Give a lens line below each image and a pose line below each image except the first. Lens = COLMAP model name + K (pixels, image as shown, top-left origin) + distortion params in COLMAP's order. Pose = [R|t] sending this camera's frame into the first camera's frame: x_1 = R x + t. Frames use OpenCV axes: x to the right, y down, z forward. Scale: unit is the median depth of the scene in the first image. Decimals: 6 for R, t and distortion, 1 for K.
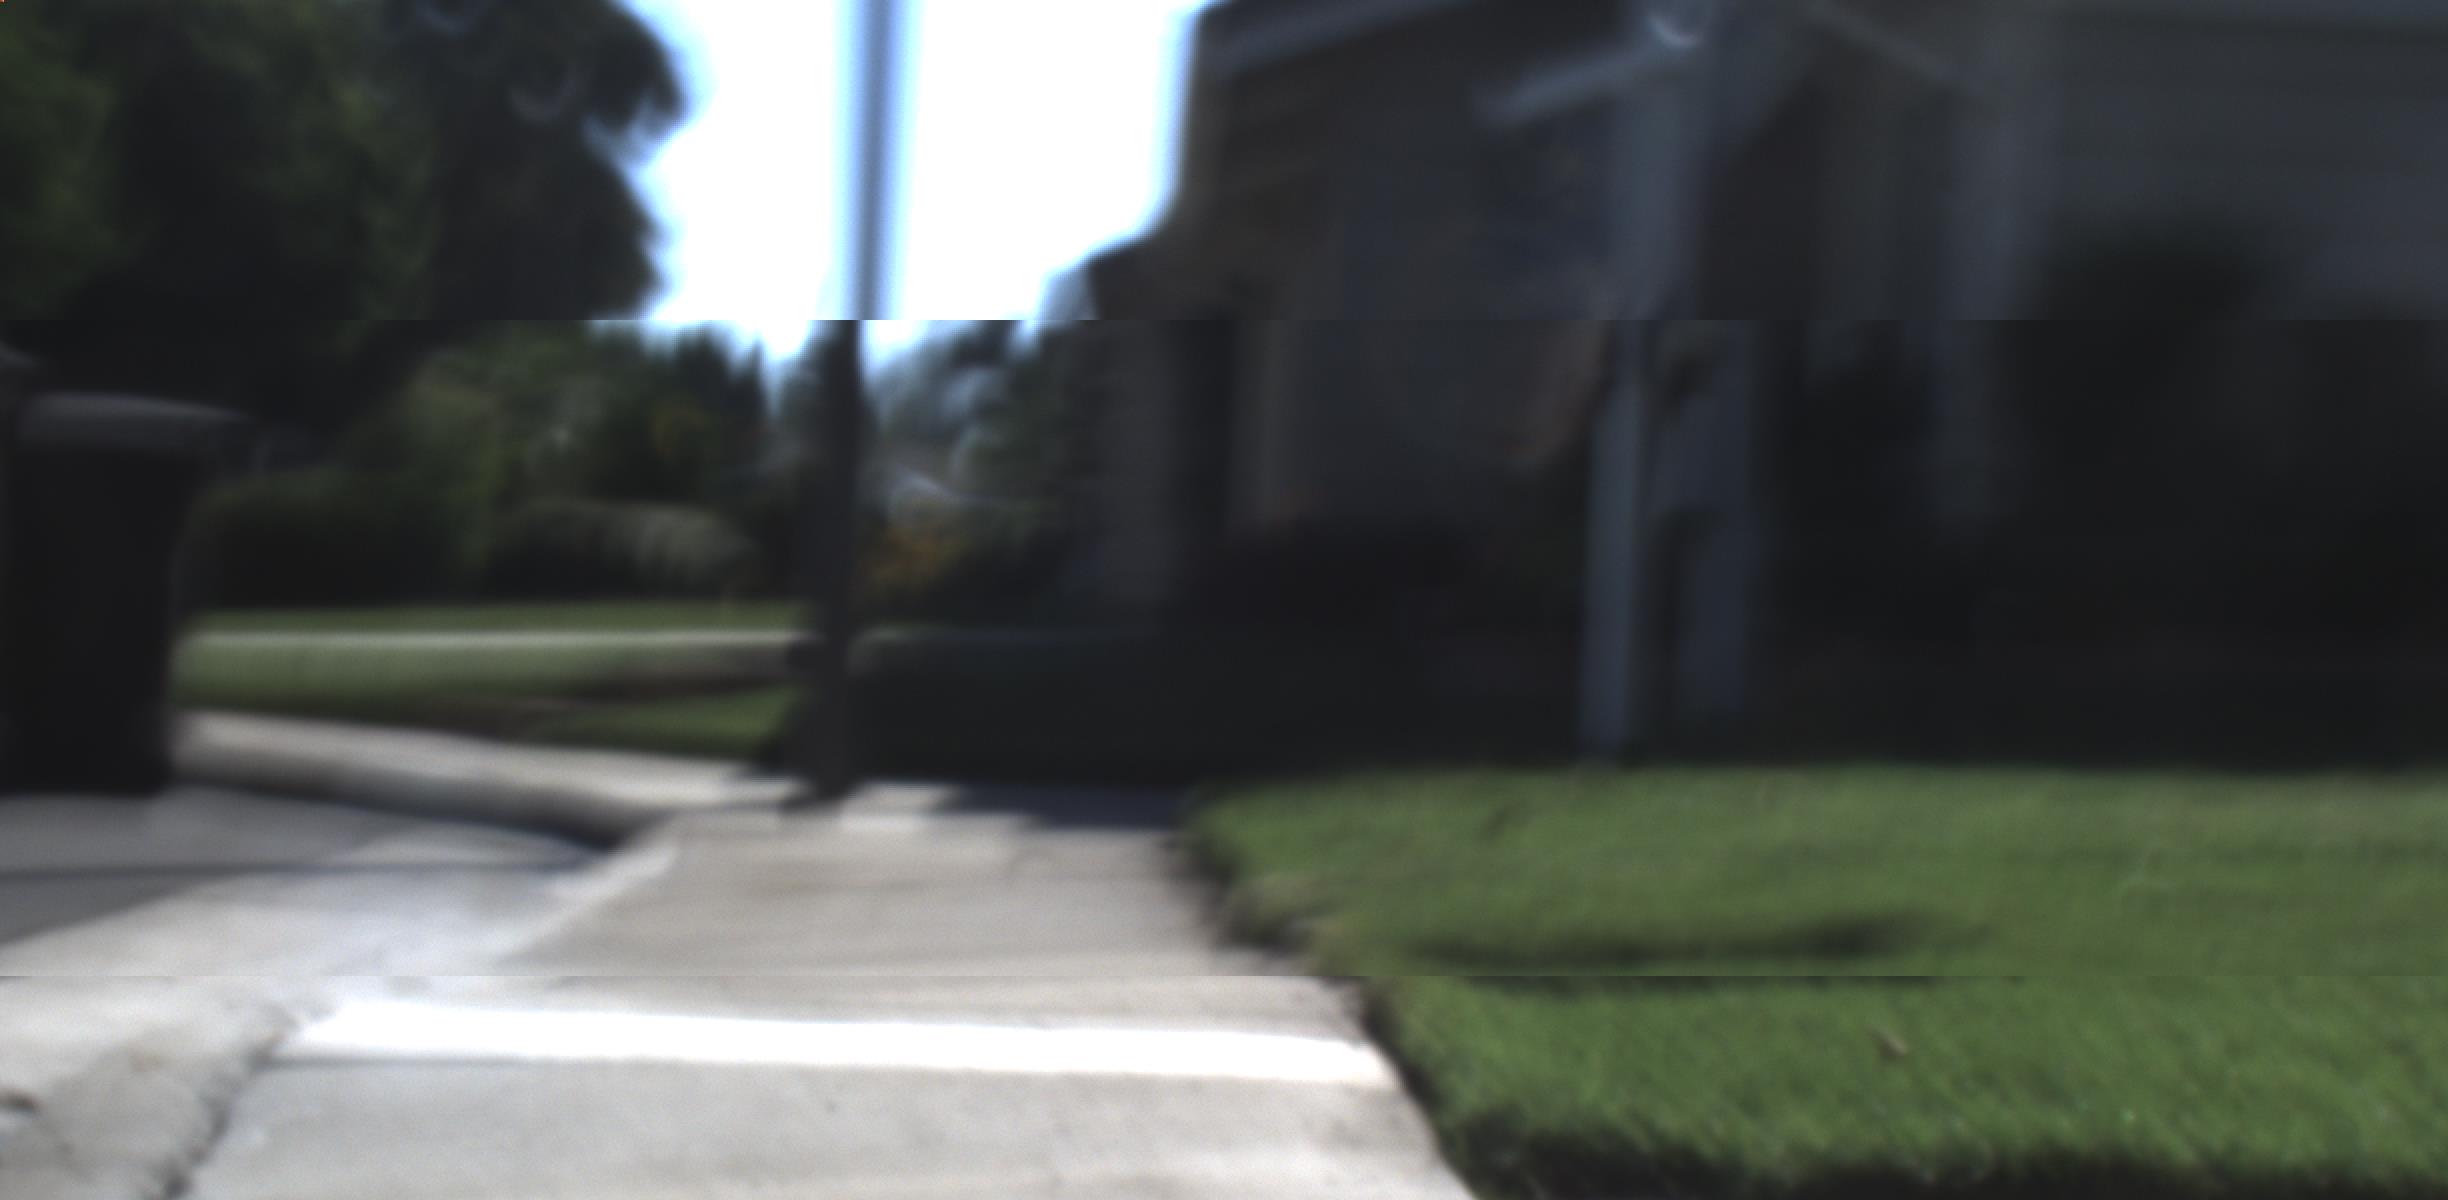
lens RADIAL K [[5928.1, 0, 1224.0], [0, 5928.1, 600.0], [0, 0, 1]] dist [-0.140244, 0.105021]
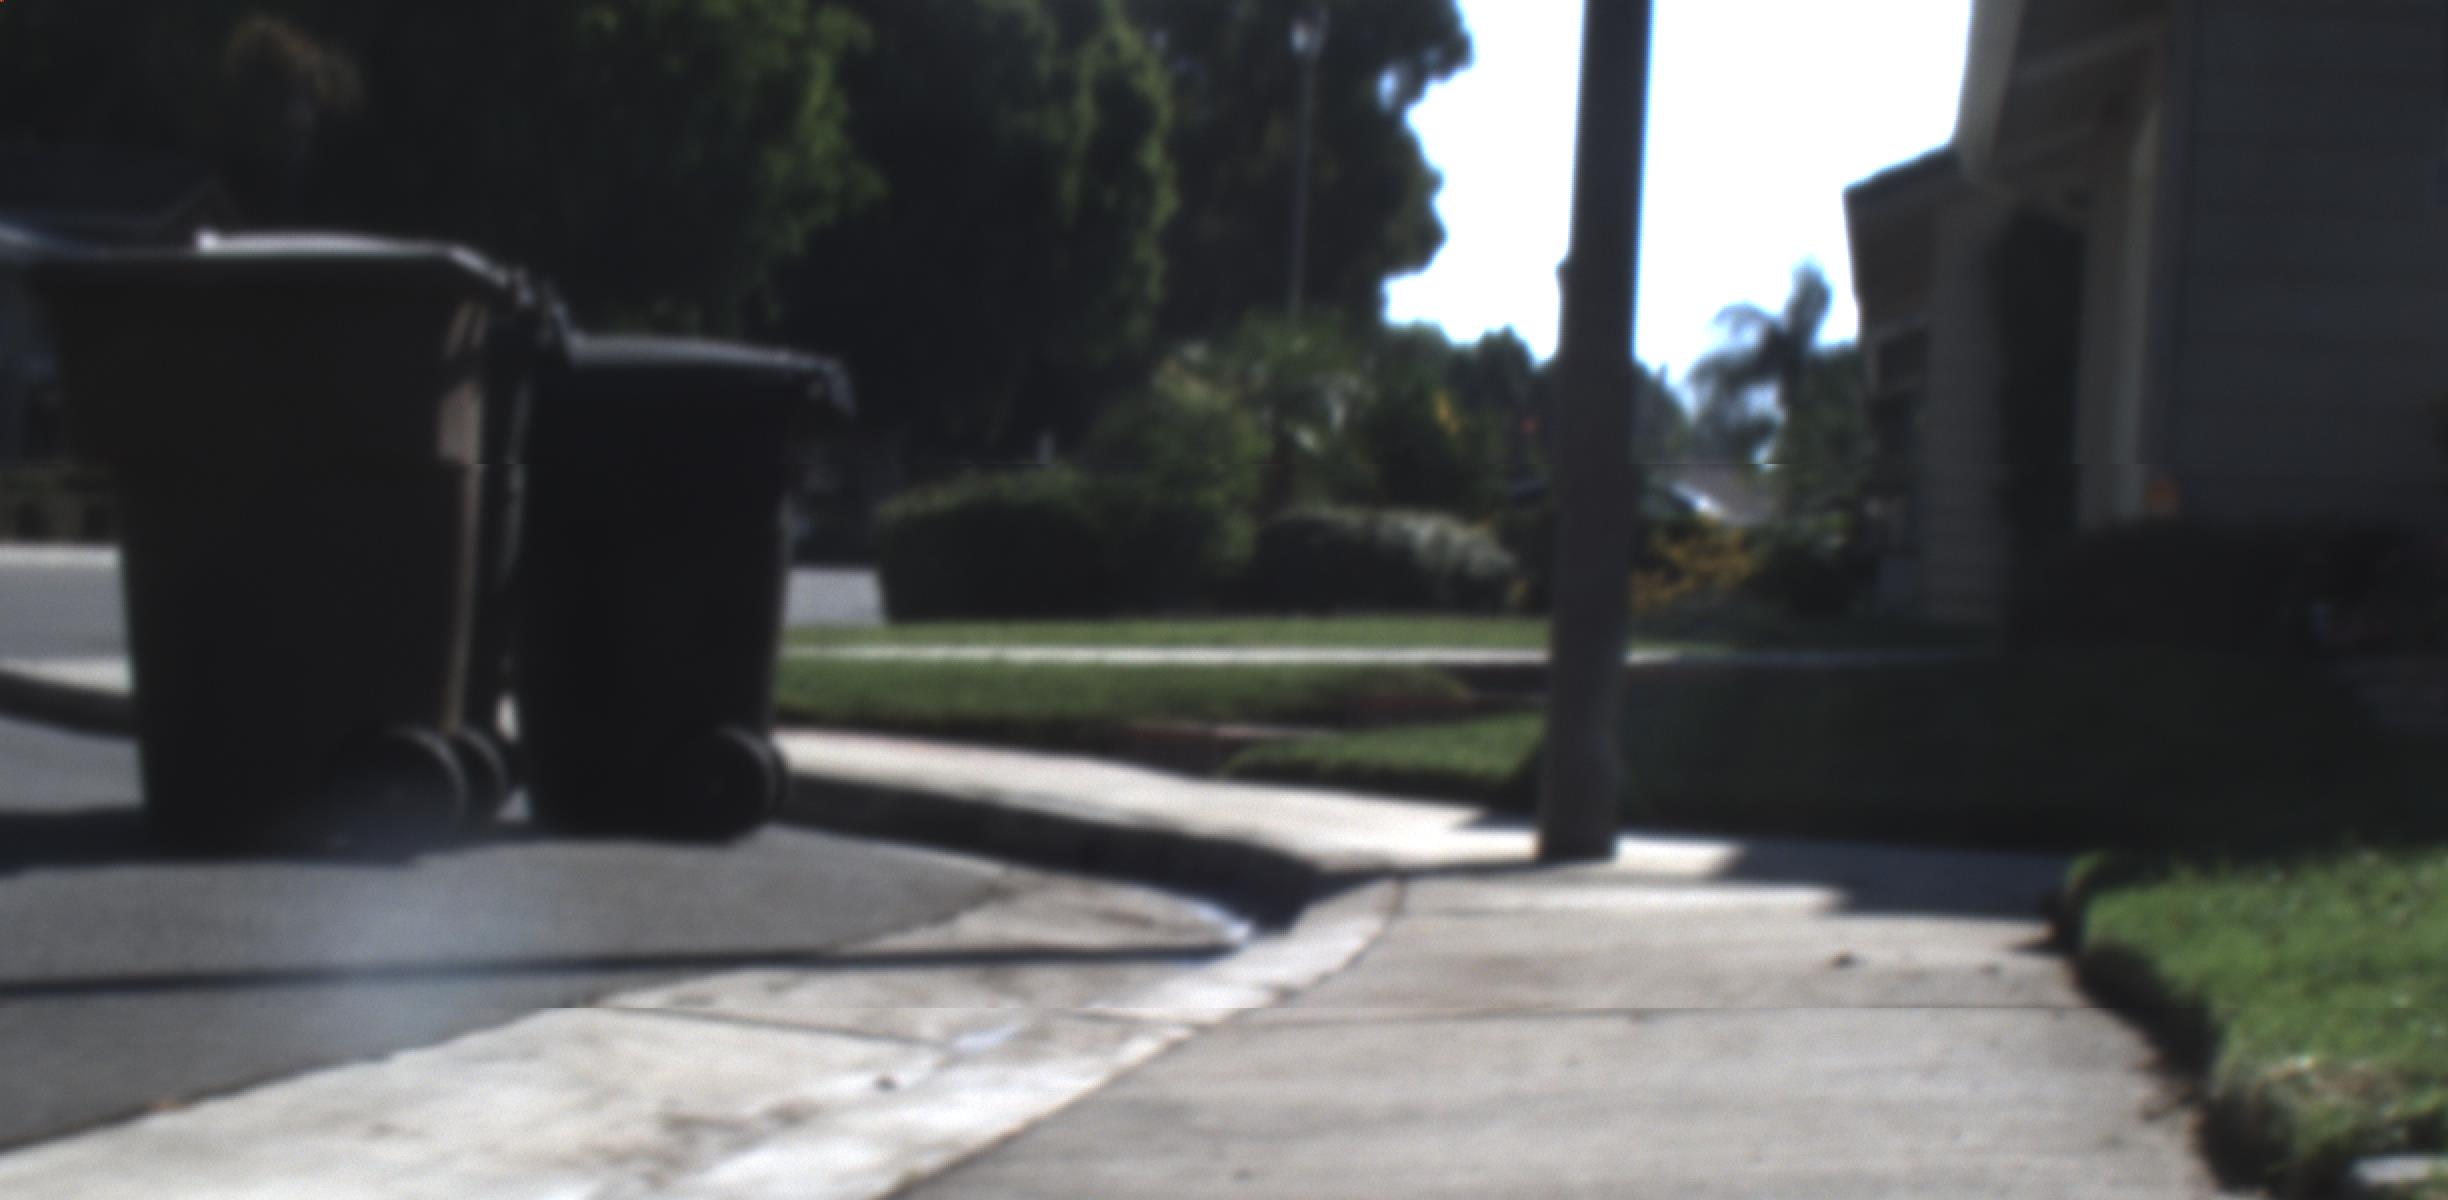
lens RADIAL K [[5928.1, 0, 1224.0], [0, 5928.1, 600.0], [0, 0, 1]] dist [-0.140244, 0.105021]
pose [[0.990817, 0.017270, -0.134102, -0.006209], [-0.017750, 0.999840, -0.002383, 0.001729], [0.134040, 0.004741, 0.990965, 0.141142]]
